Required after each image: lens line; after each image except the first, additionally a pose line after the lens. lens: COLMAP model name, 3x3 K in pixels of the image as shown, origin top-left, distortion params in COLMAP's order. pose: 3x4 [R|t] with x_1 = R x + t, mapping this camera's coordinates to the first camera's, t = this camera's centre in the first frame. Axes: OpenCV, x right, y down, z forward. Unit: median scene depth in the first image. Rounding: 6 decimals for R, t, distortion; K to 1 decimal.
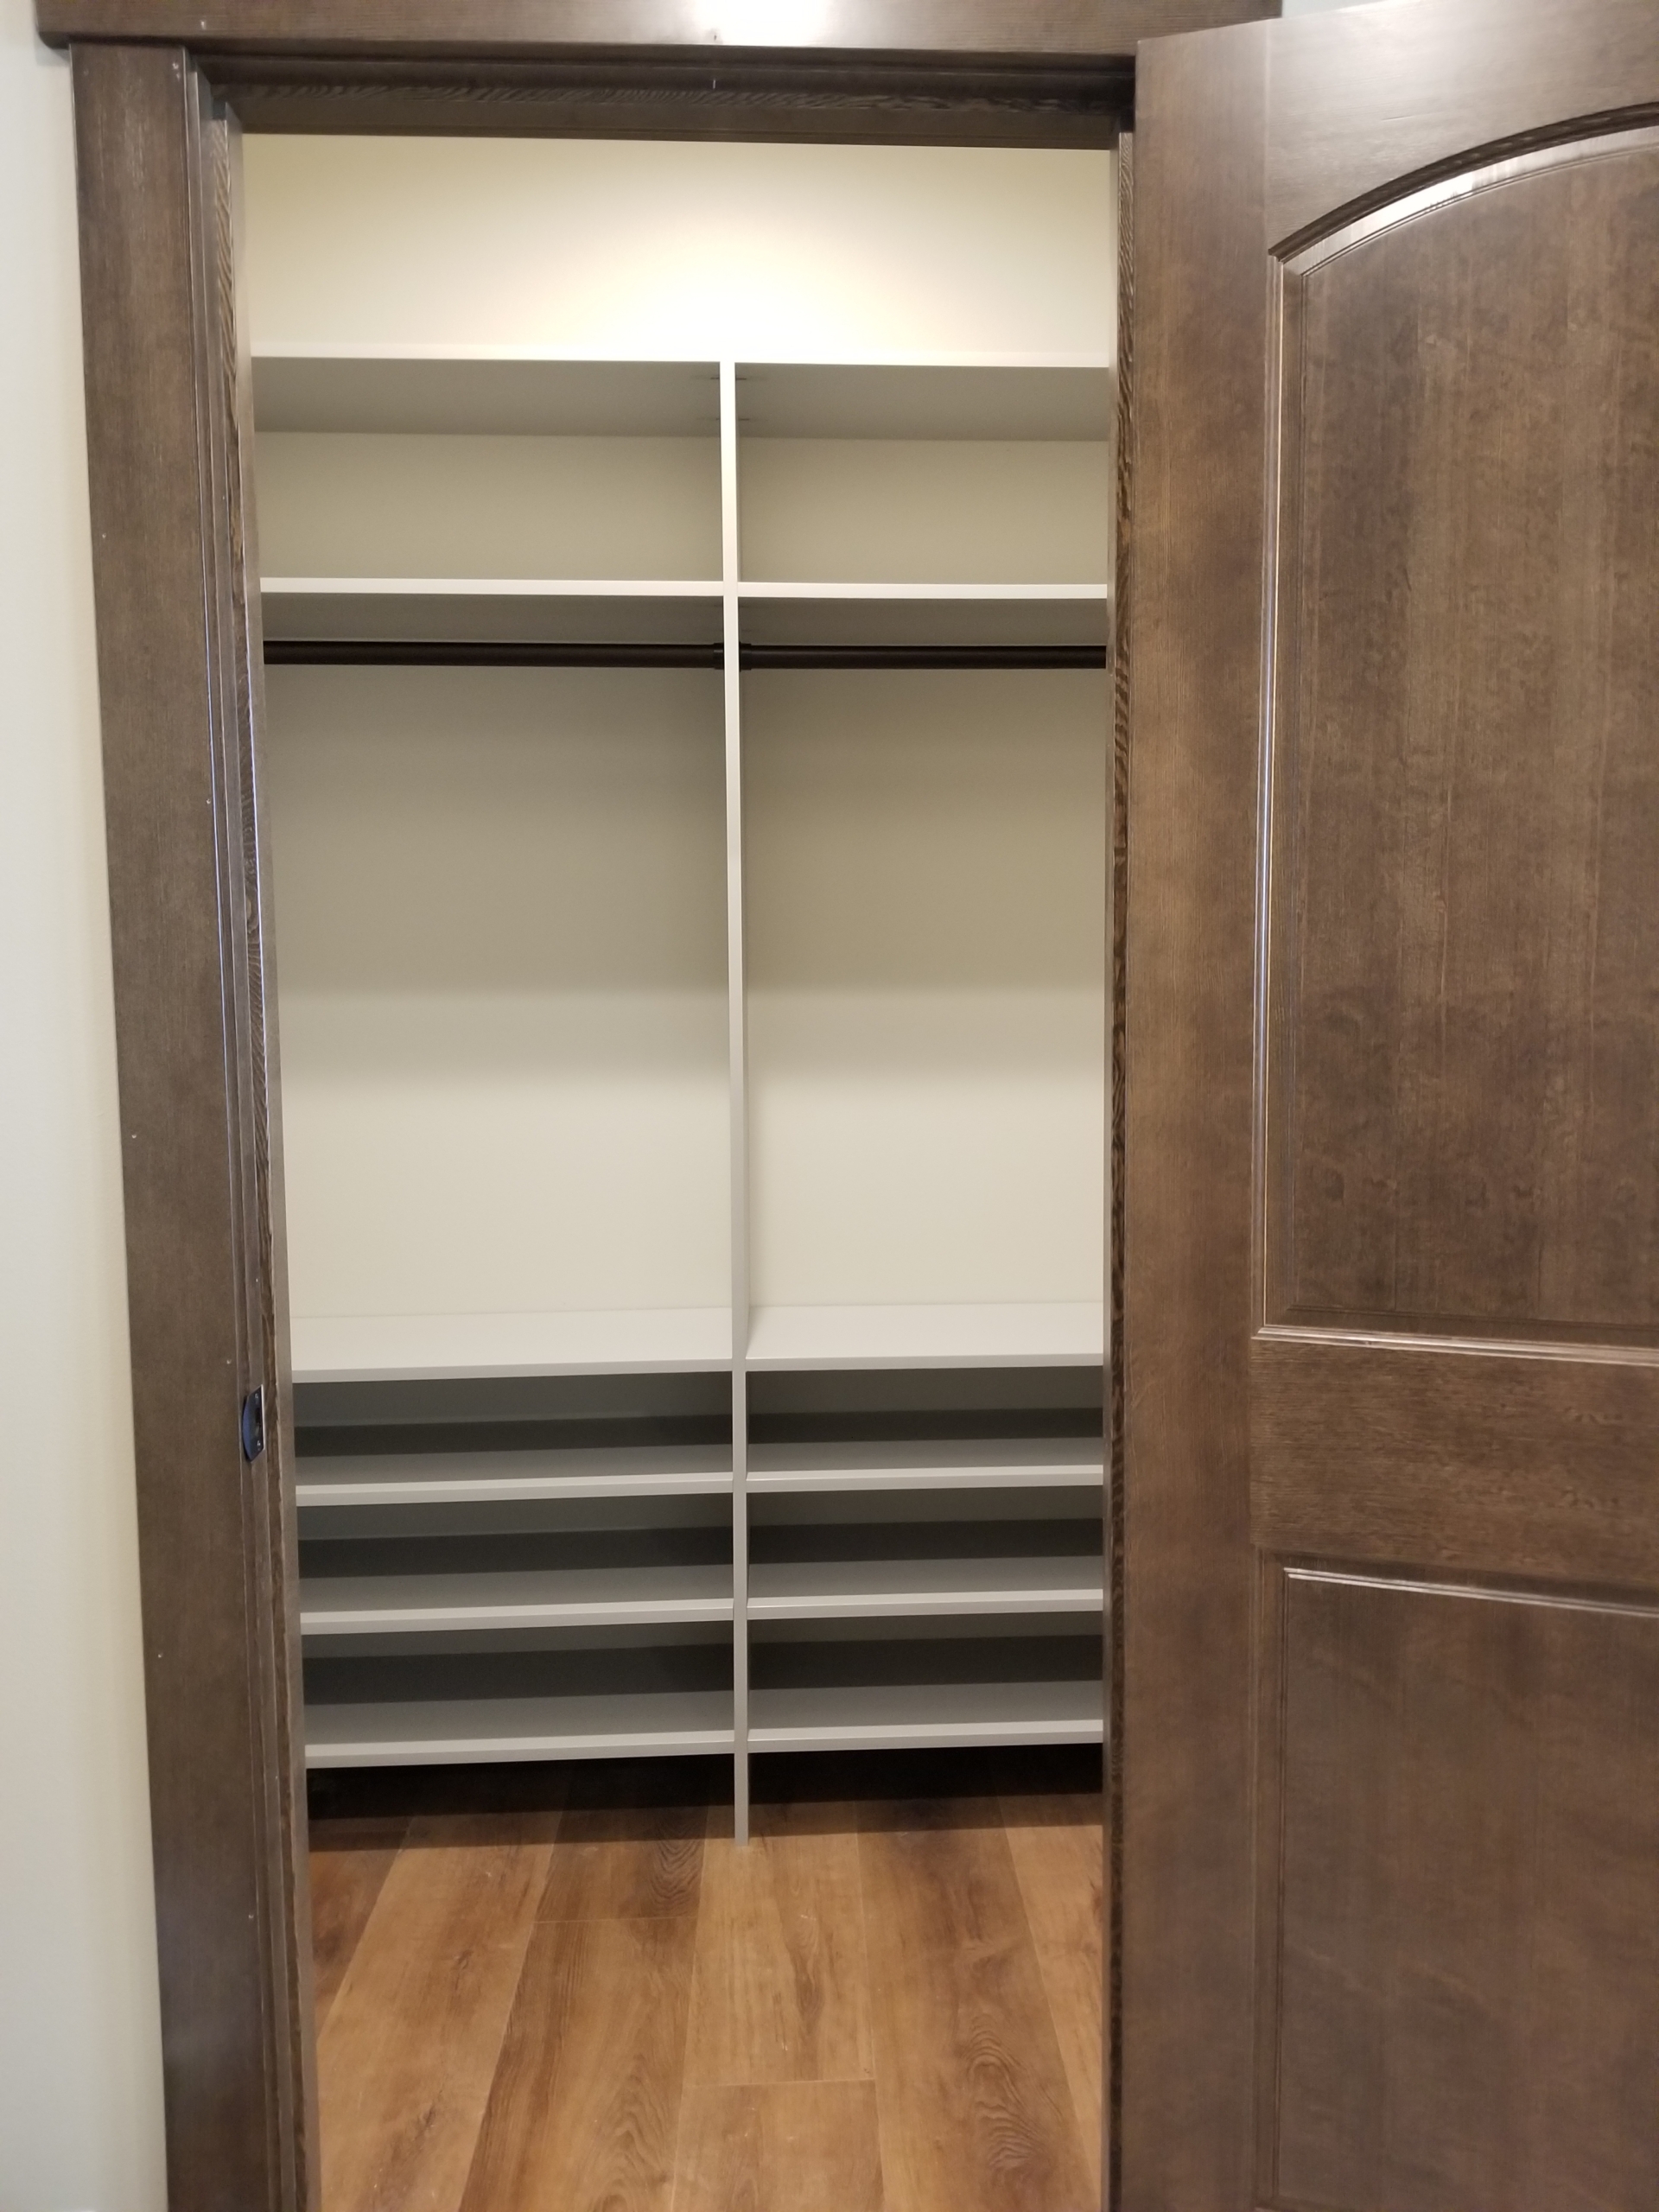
lens RADIAL K [[1700.7, 0, 881.7], [0, 1700.7, 1127.7], [0, 0, 1]] dist [0.074637, -0.133280]
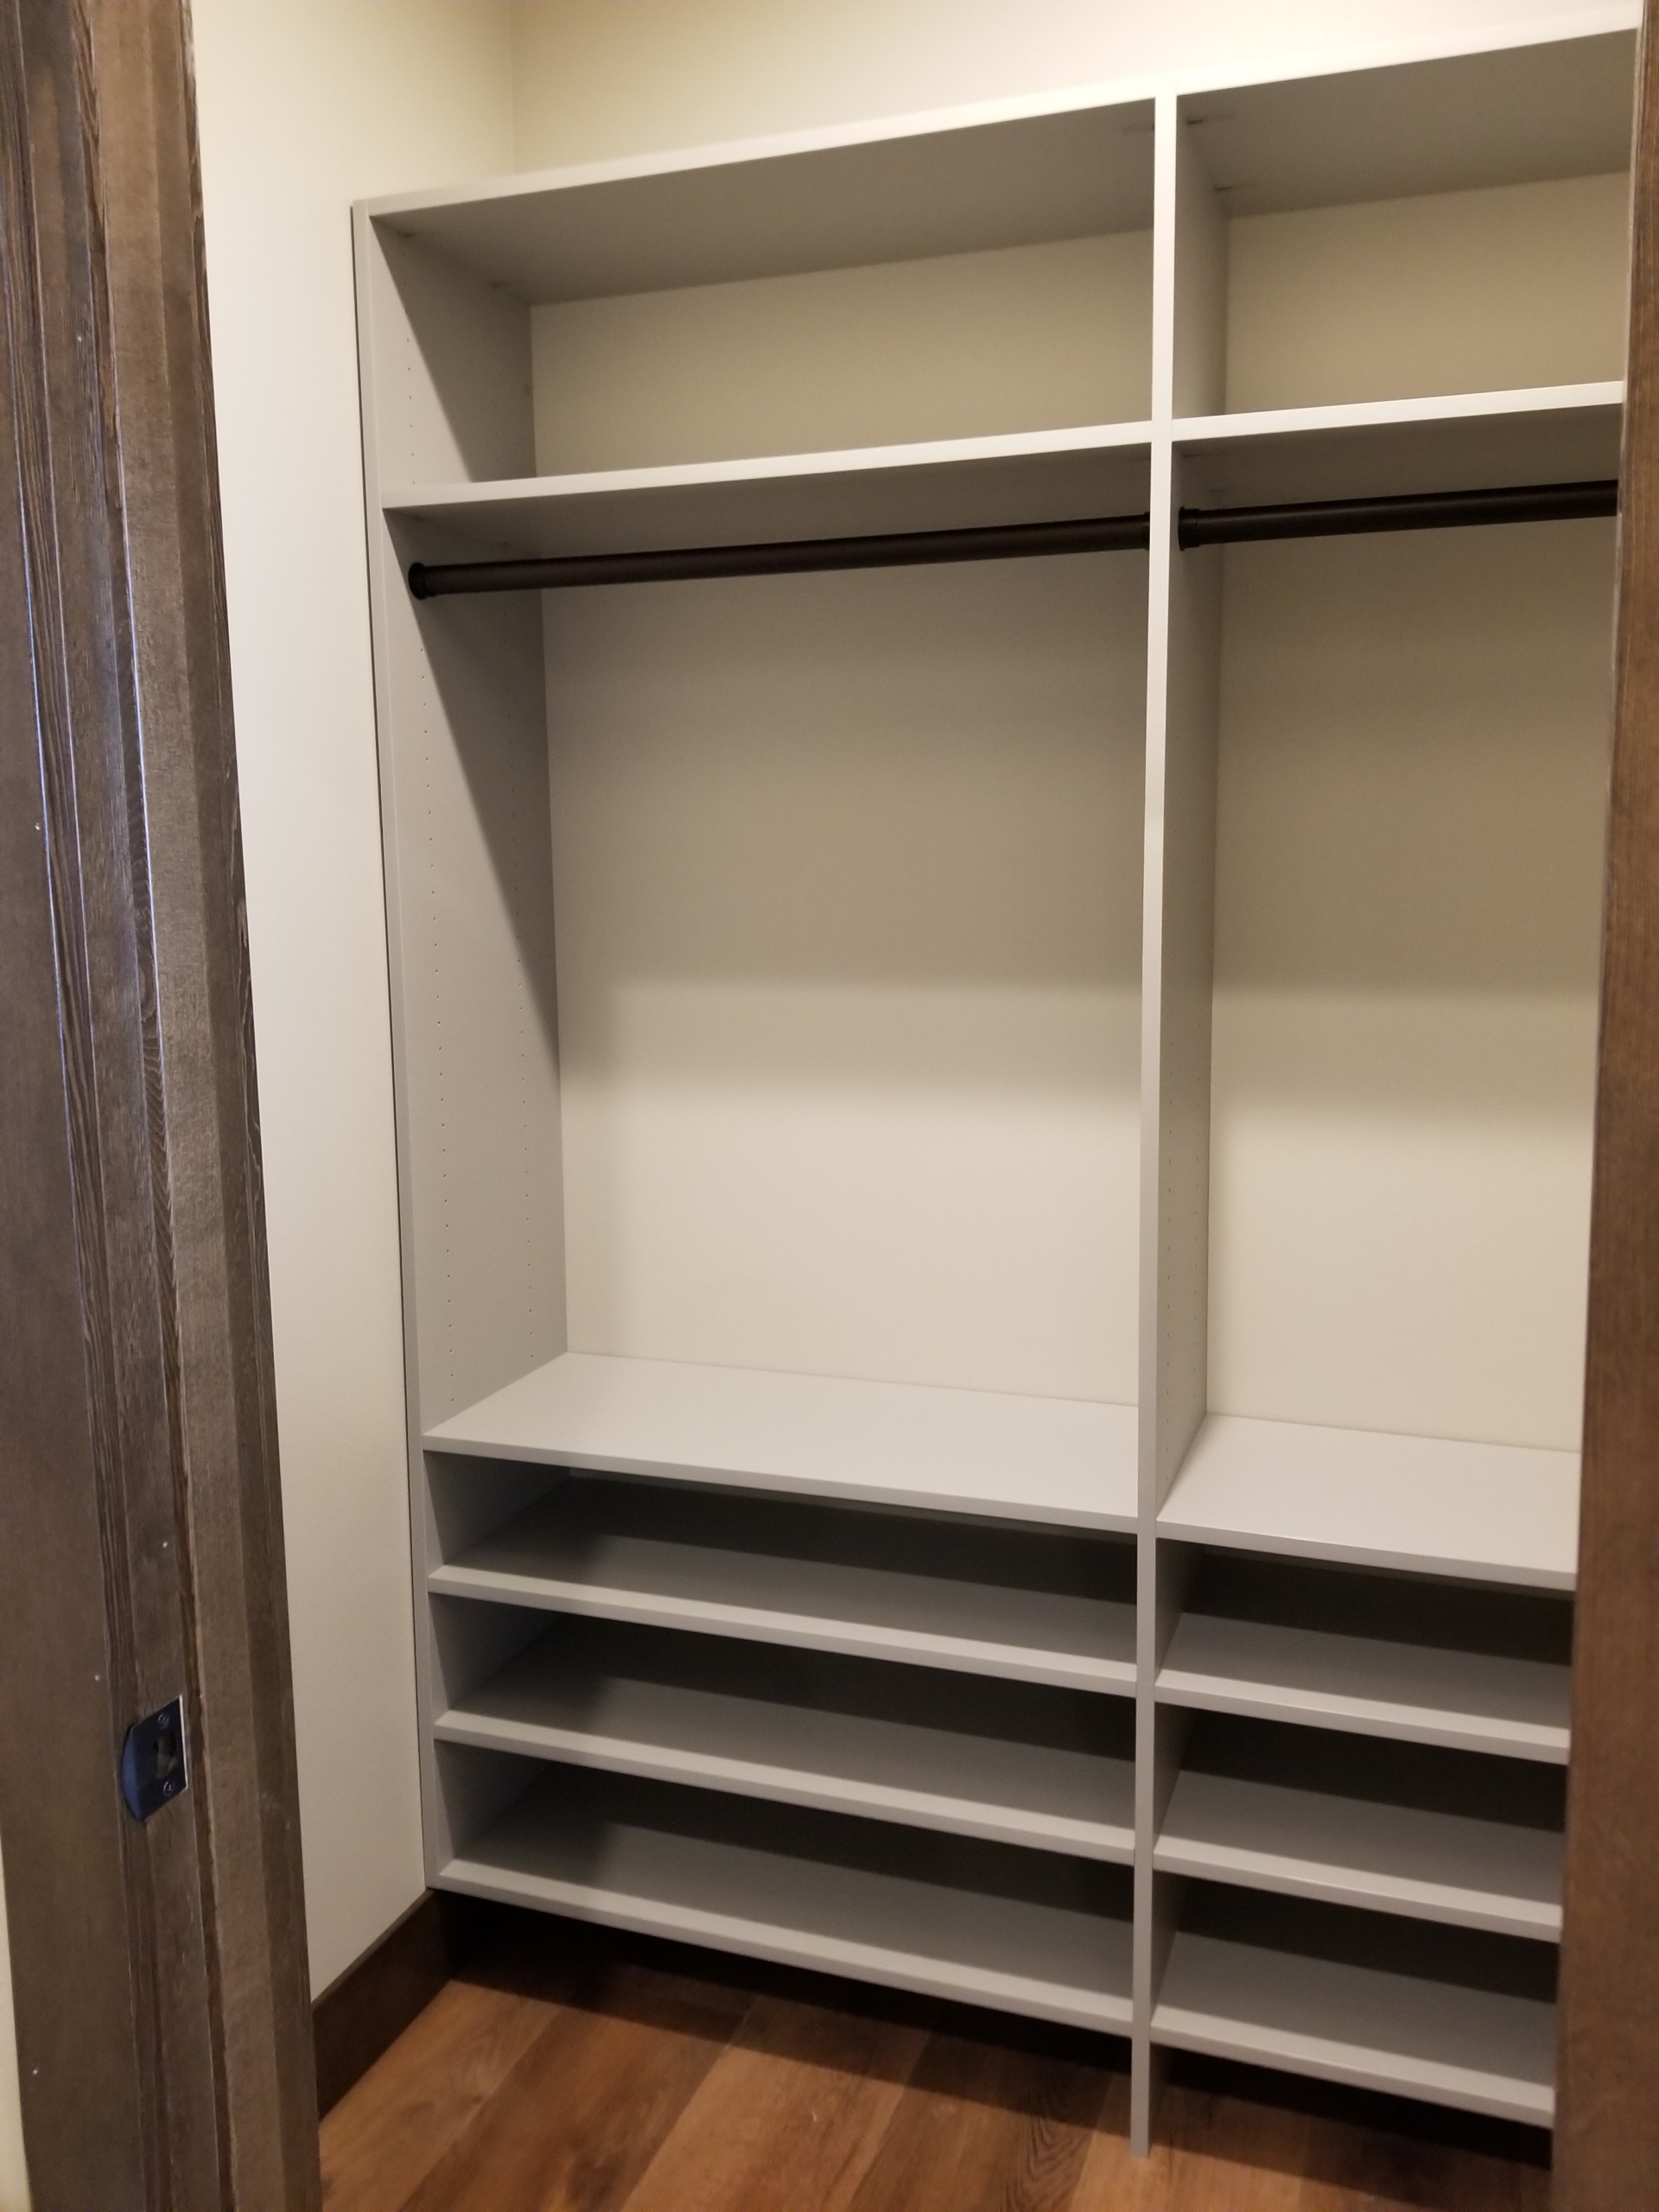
lens RADIAL K [[1720.0, 0, 893.4], [0, 1720.0, 1089.2], [0, 0, 1]] dist [0.003294, -0.010675]
pose [[0.925487, 0.046835, -0.375872, 0.084482], [-0.032532, 0.998488, 0.044312, -0.077609], [0.377379, -0.028782, 0.925612, 0.311323]]
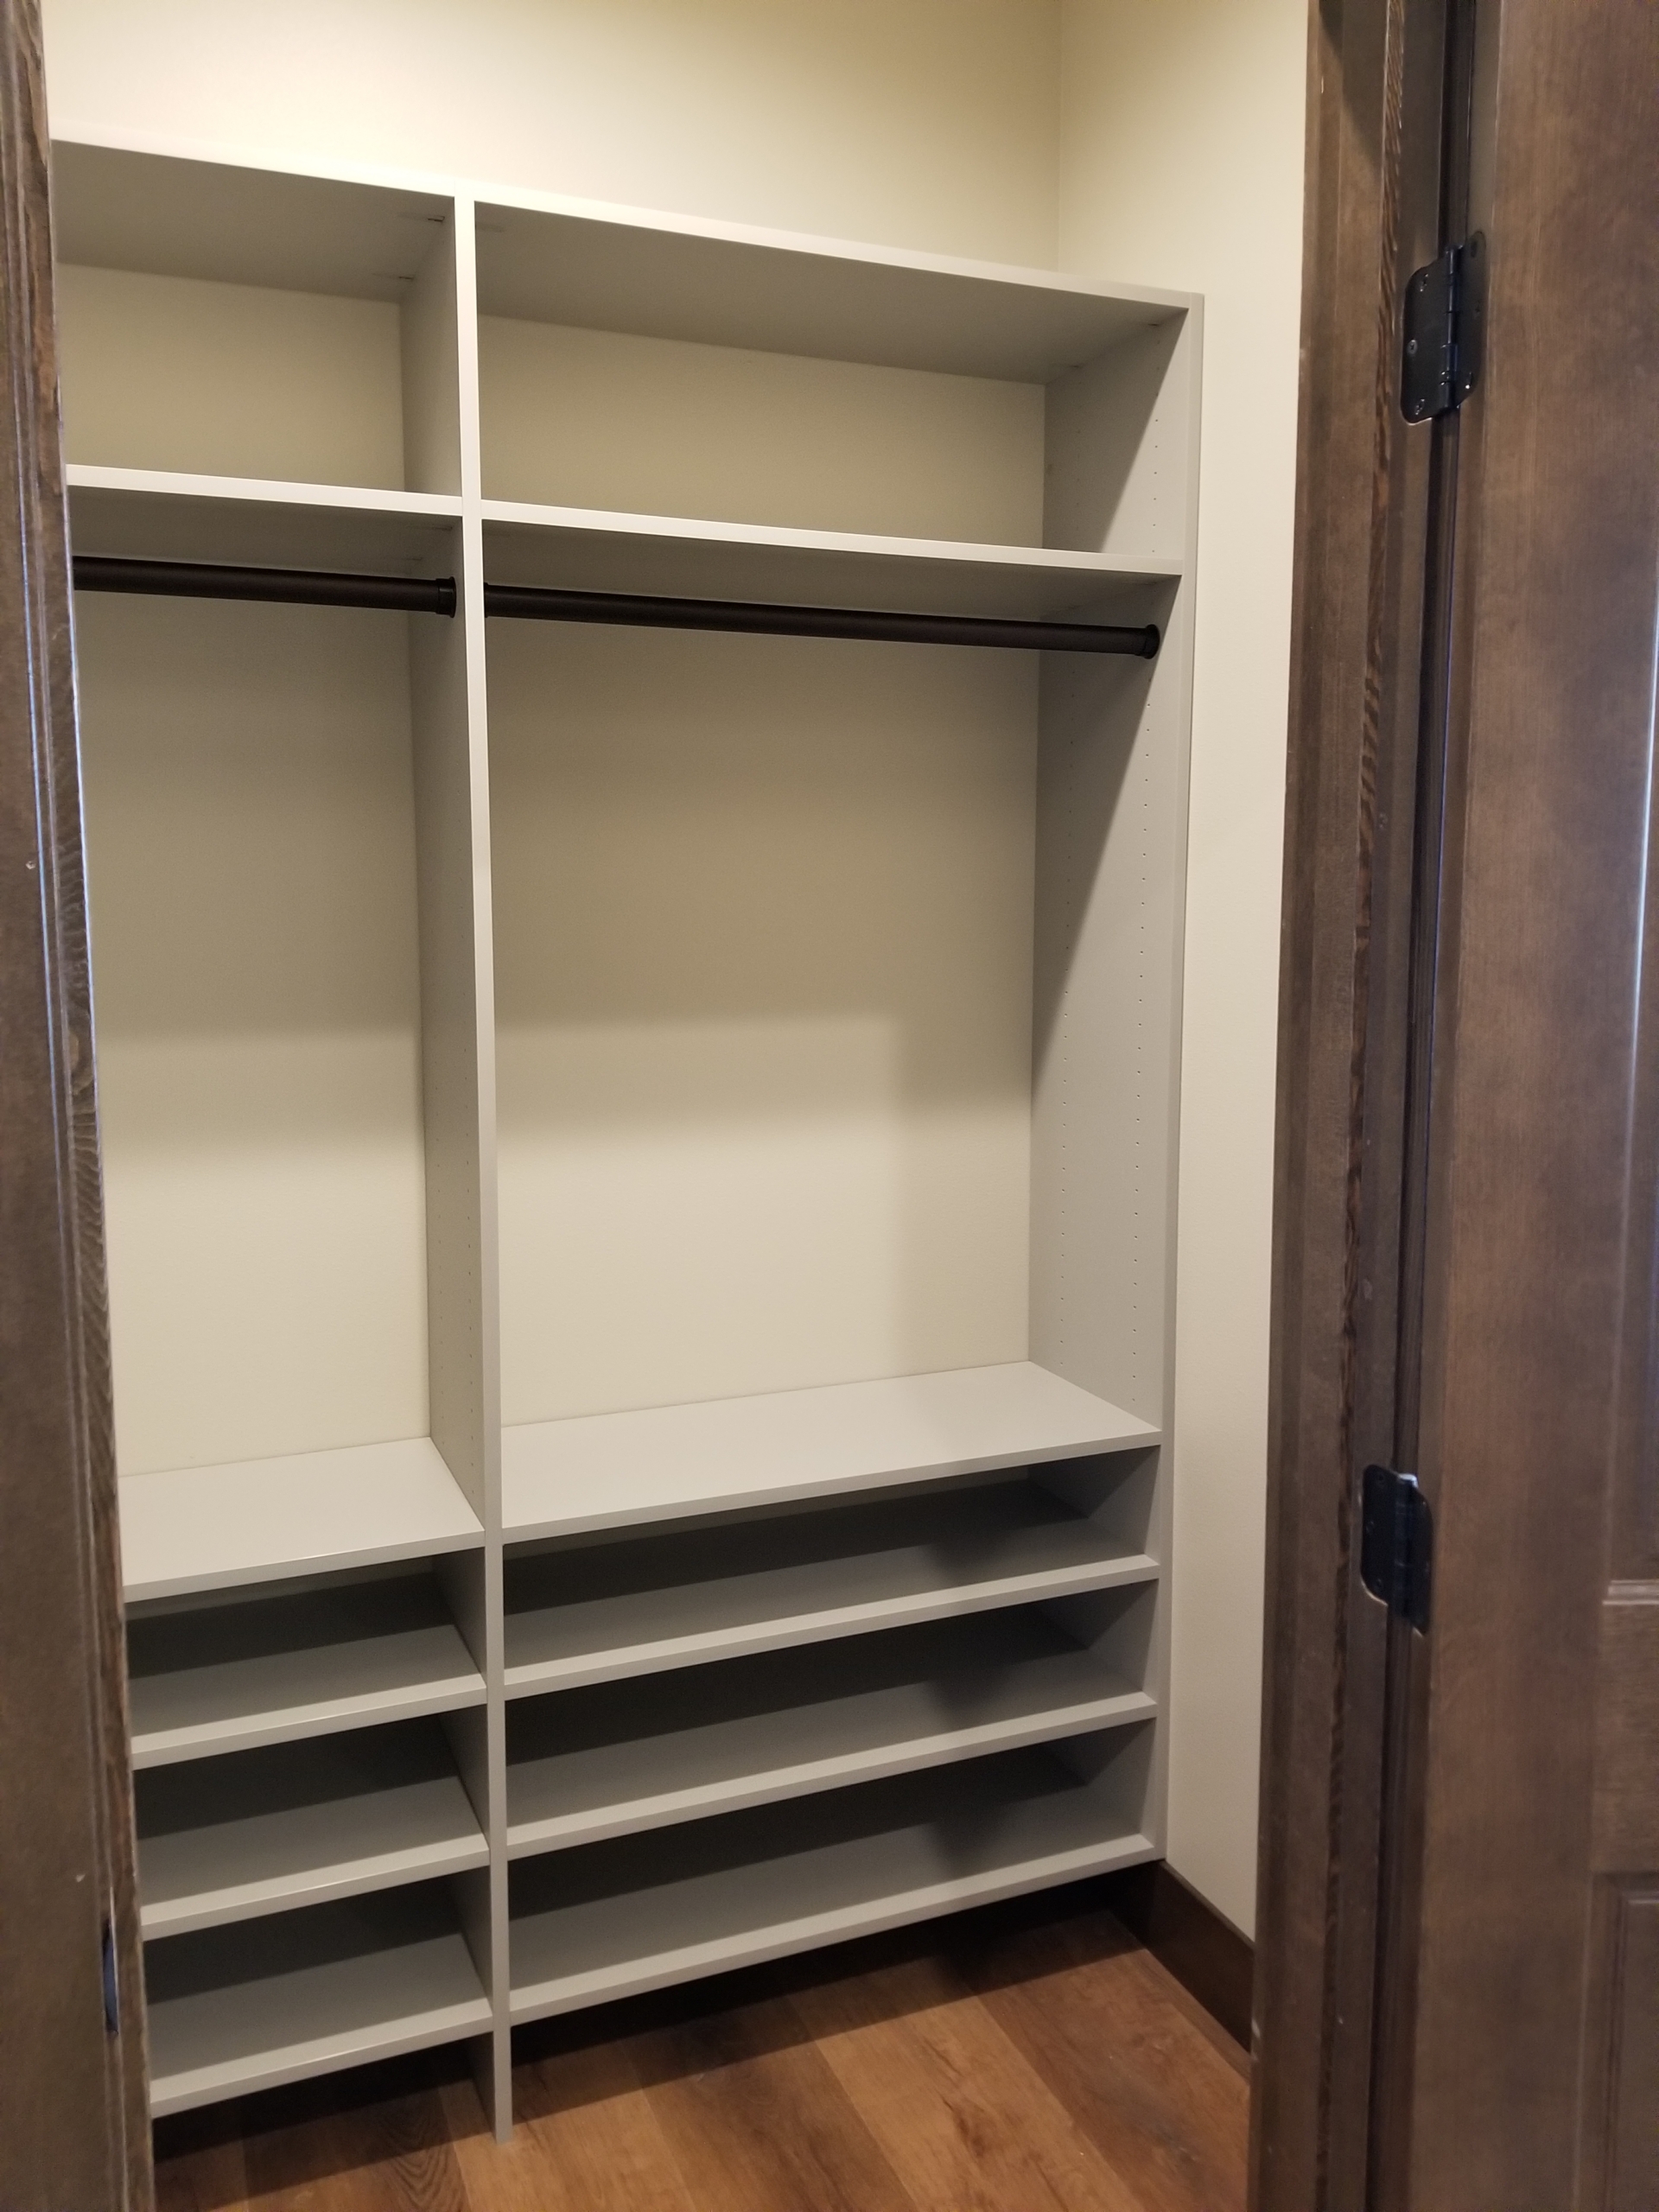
lens RADIAL K [[1721.6, 0, 829.5], [0, 1721.6, 1106.0], [0, 0, 1]] dist [-0.001031, -0.005348]
pose [[0.942290, -0.037730, 0.332666, -0.199926], [0.030453, 0.999170, 0.027063, -0.072303], [-0.333411, -0.015370, 0.942656, 0.245169]]
